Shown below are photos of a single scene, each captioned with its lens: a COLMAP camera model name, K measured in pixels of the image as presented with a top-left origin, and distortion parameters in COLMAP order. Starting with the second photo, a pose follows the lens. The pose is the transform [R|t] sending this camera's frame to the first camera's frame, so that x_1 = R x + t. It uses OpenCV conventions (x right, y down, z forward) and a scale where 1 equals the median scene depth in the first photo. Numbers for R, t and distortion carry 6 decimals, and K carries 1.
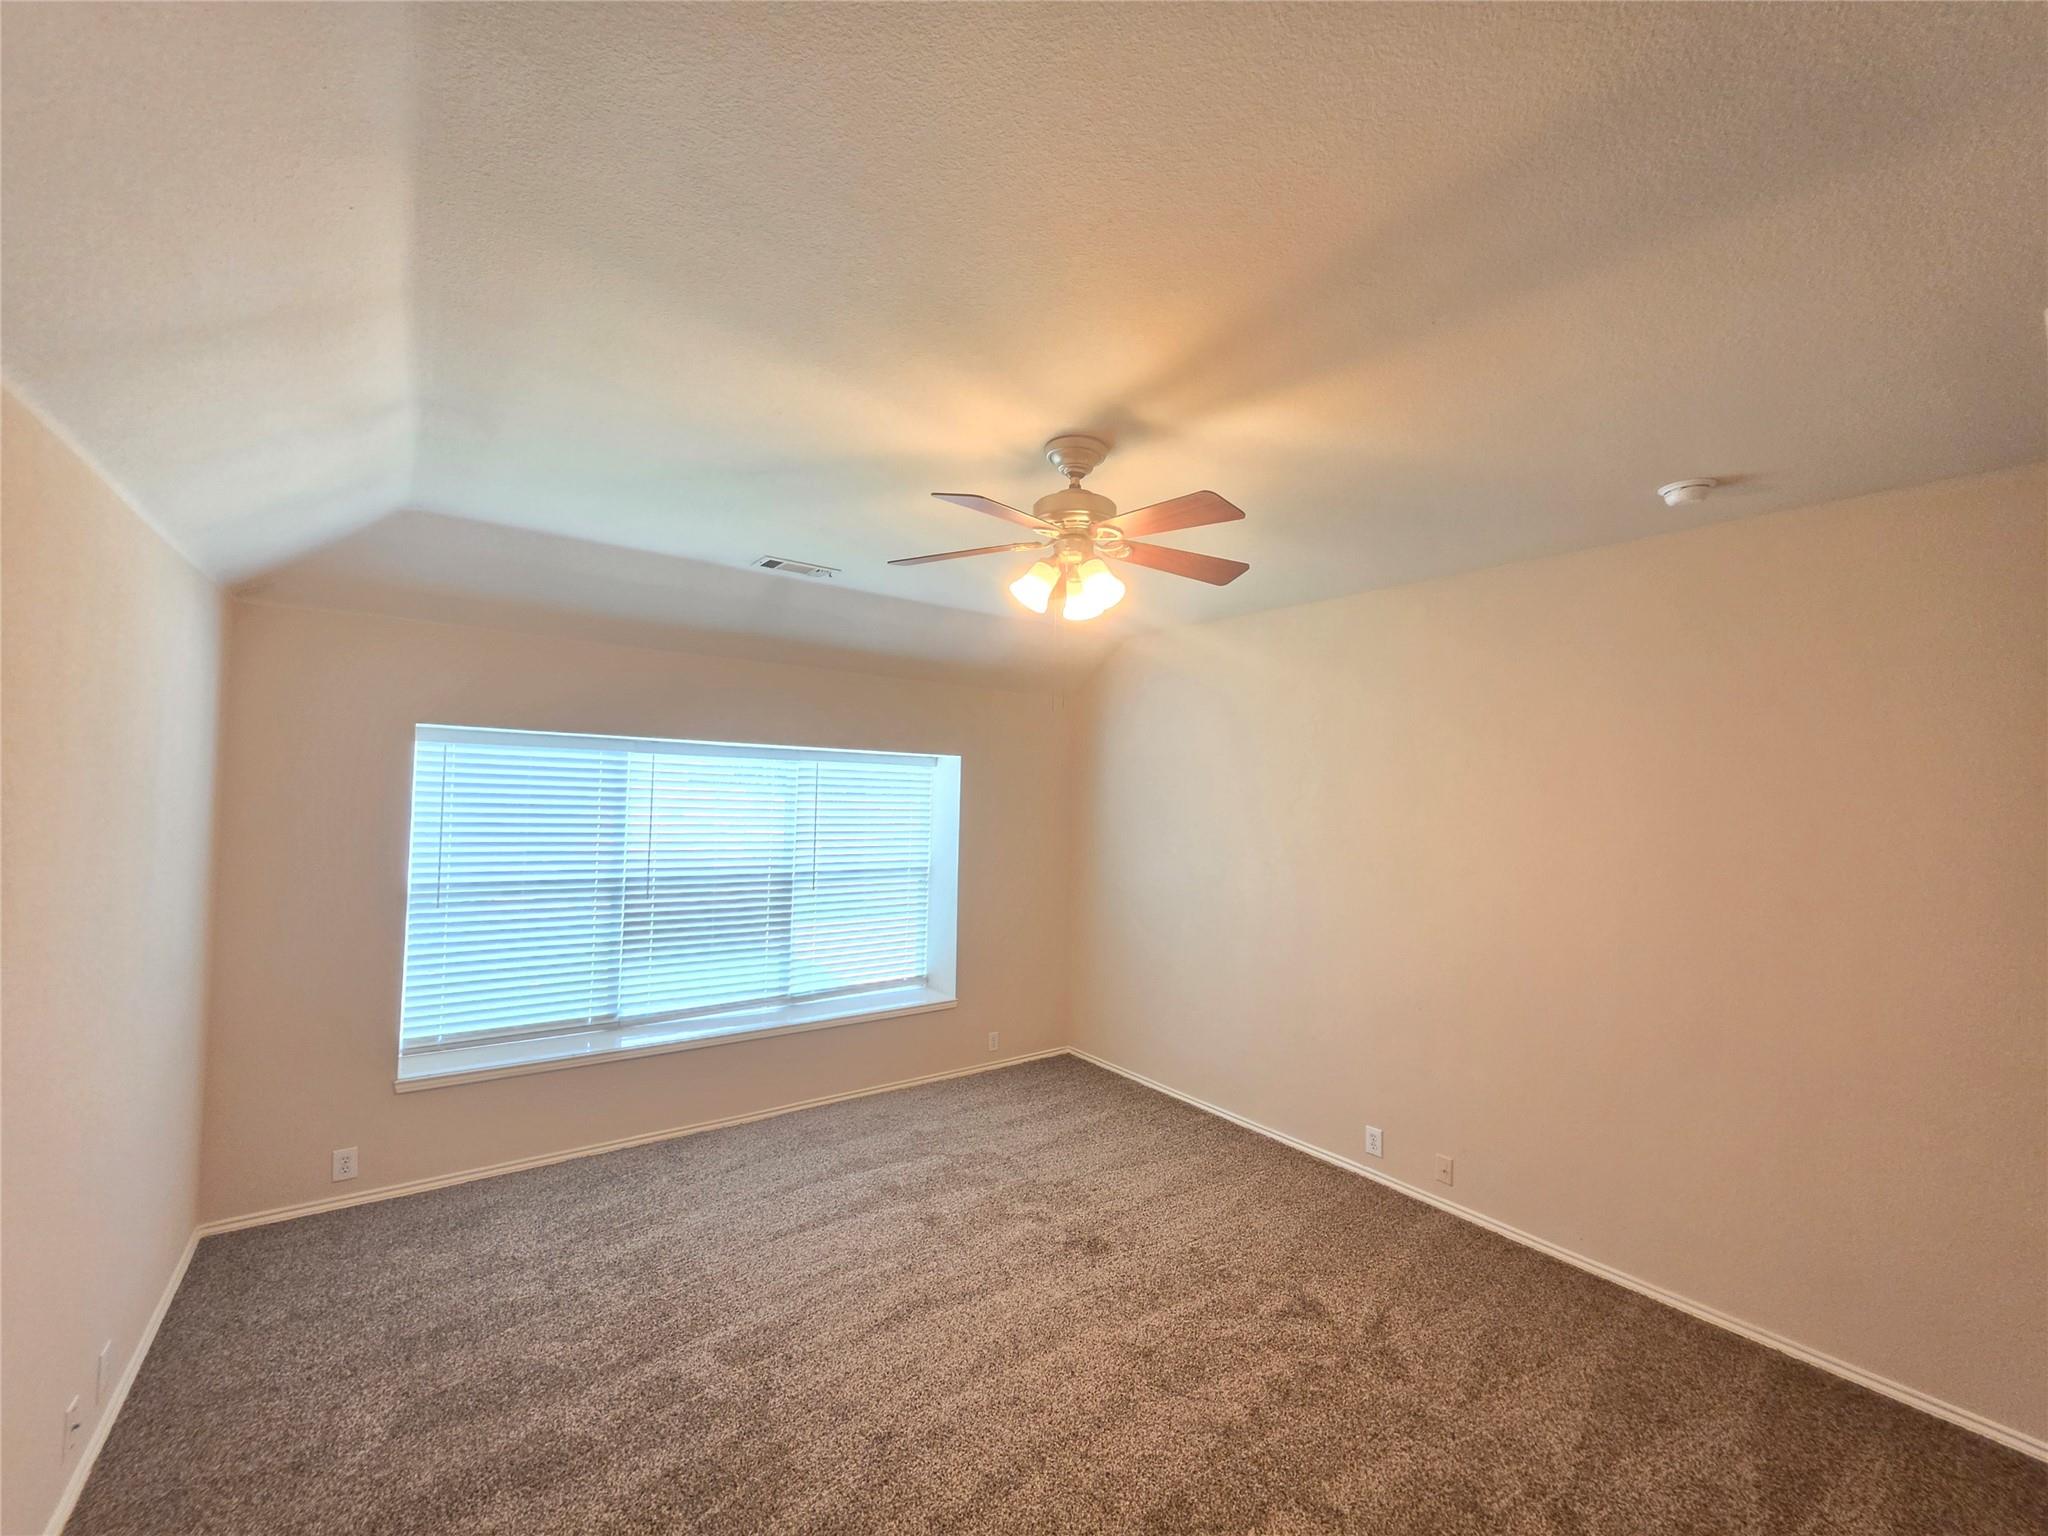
lens RADIAL K [[822.2, 0, 1014.7], [0, 822.2, 767.1], [0, 0, 1]] dist [-0.000383, -0.000894]
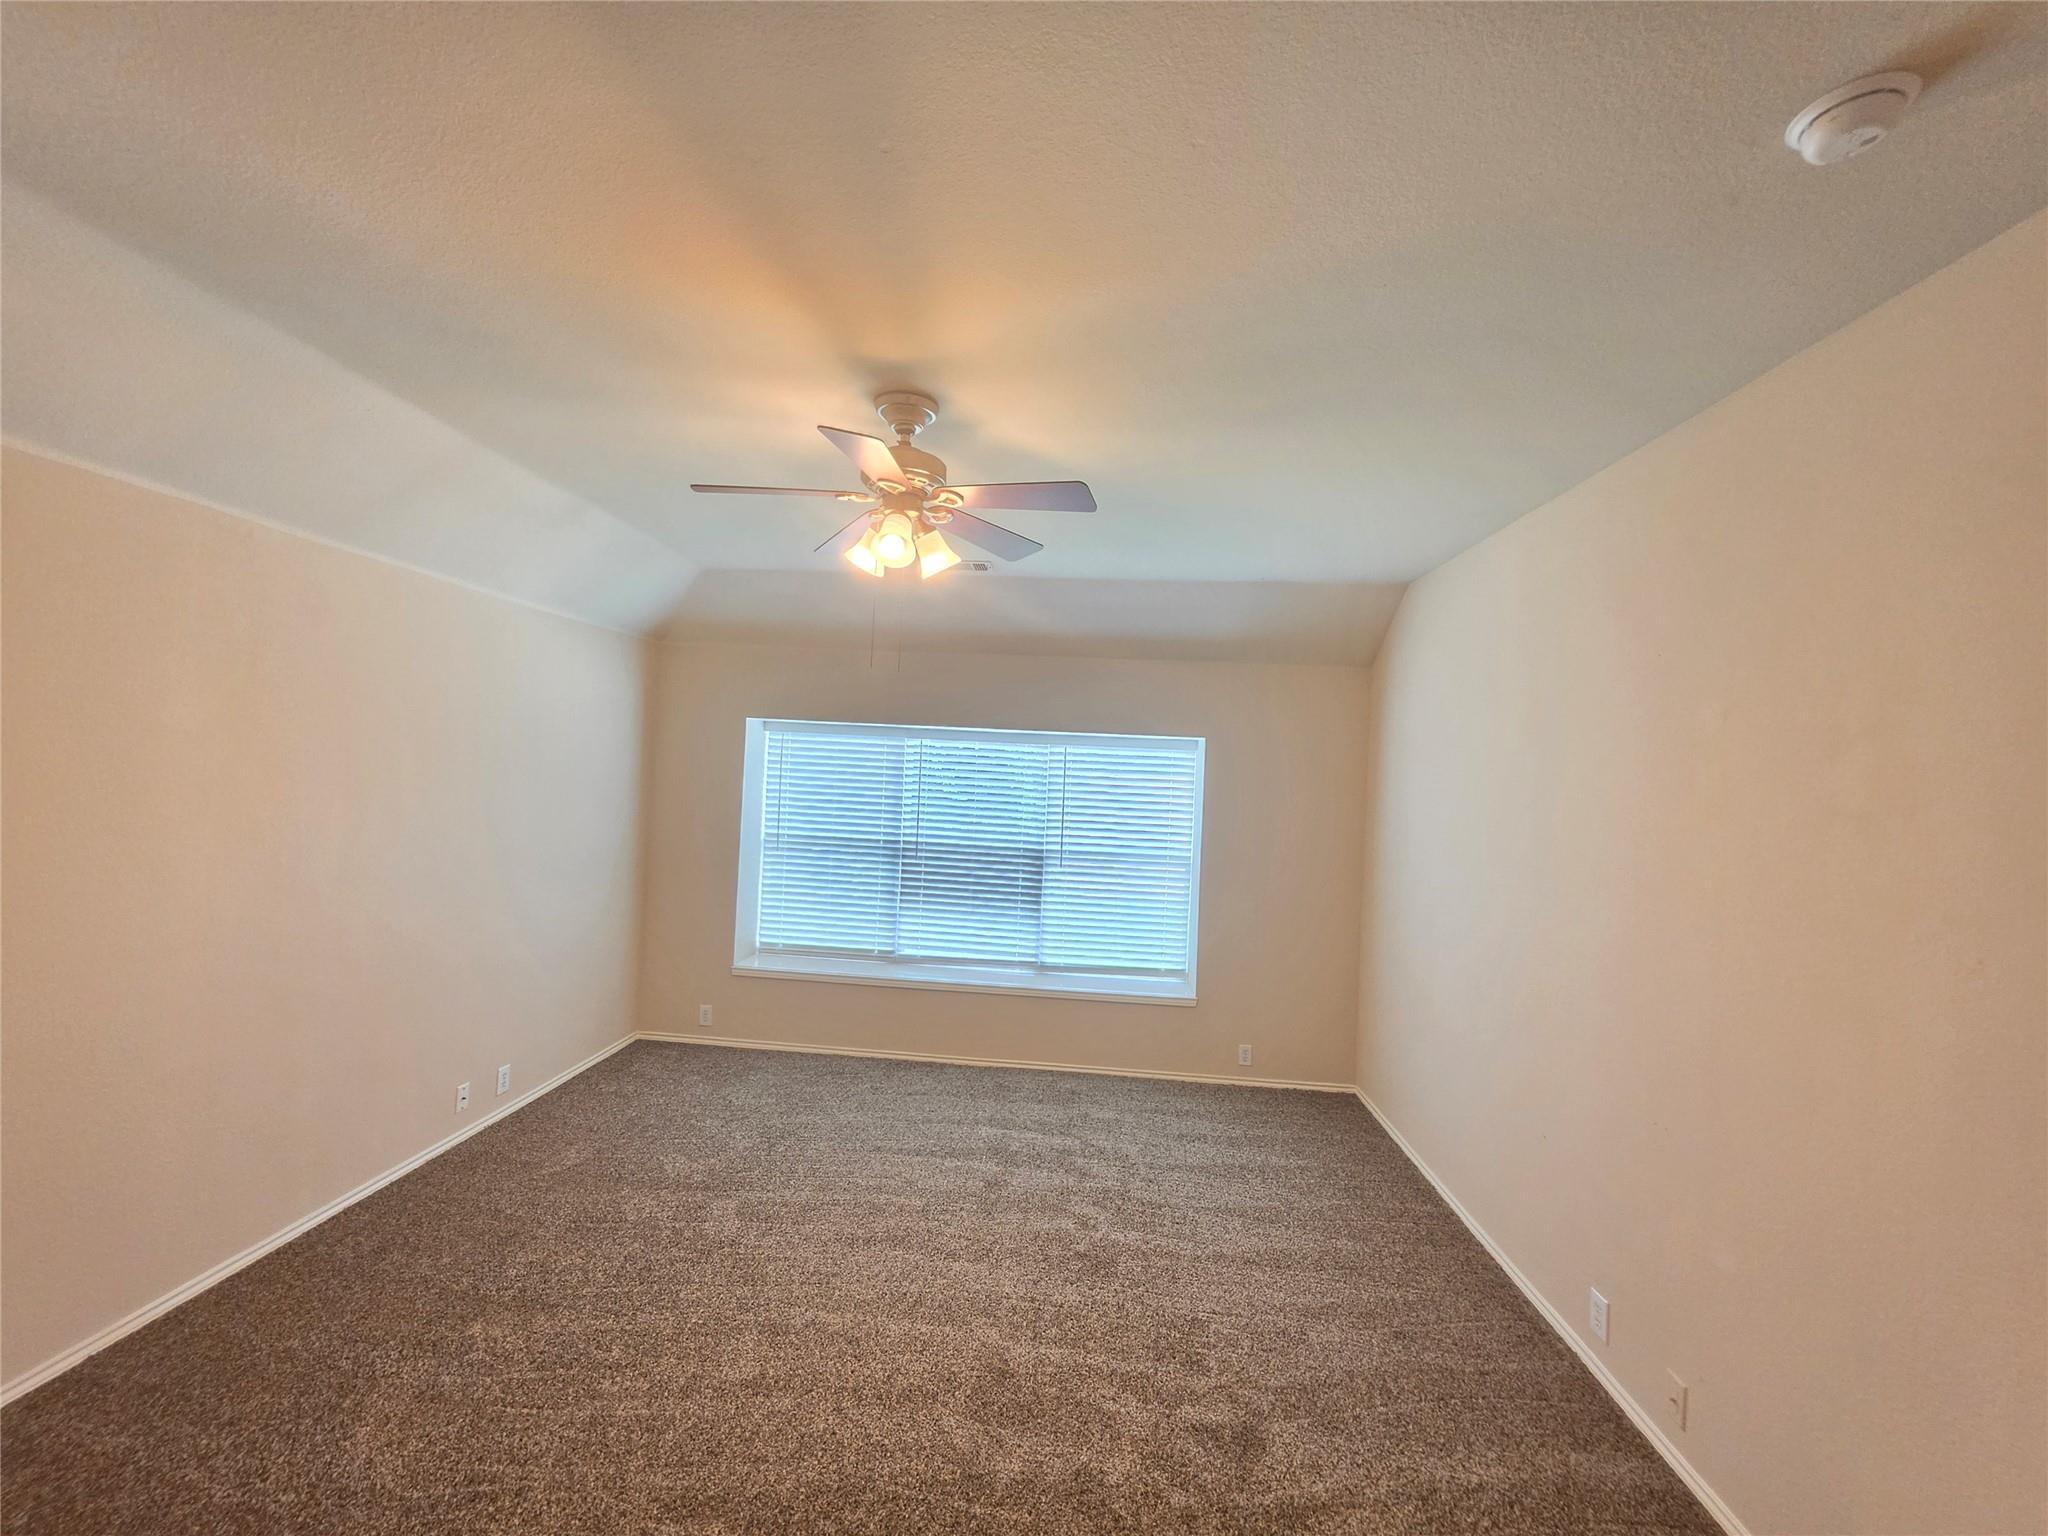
lens RADIAL K [[822.2, 0, 1016.2], [0, 822.2, 769.1], [0, 0, 1]] dist [-0.000383, -0.000894]
pose [[0.754750, 0.003724, -0.656002, 0.509787], [-0.003276, 0.999993, 0.001908, 0.028445], [0.656005, 0.000709, 0.754757, 0.215022]]
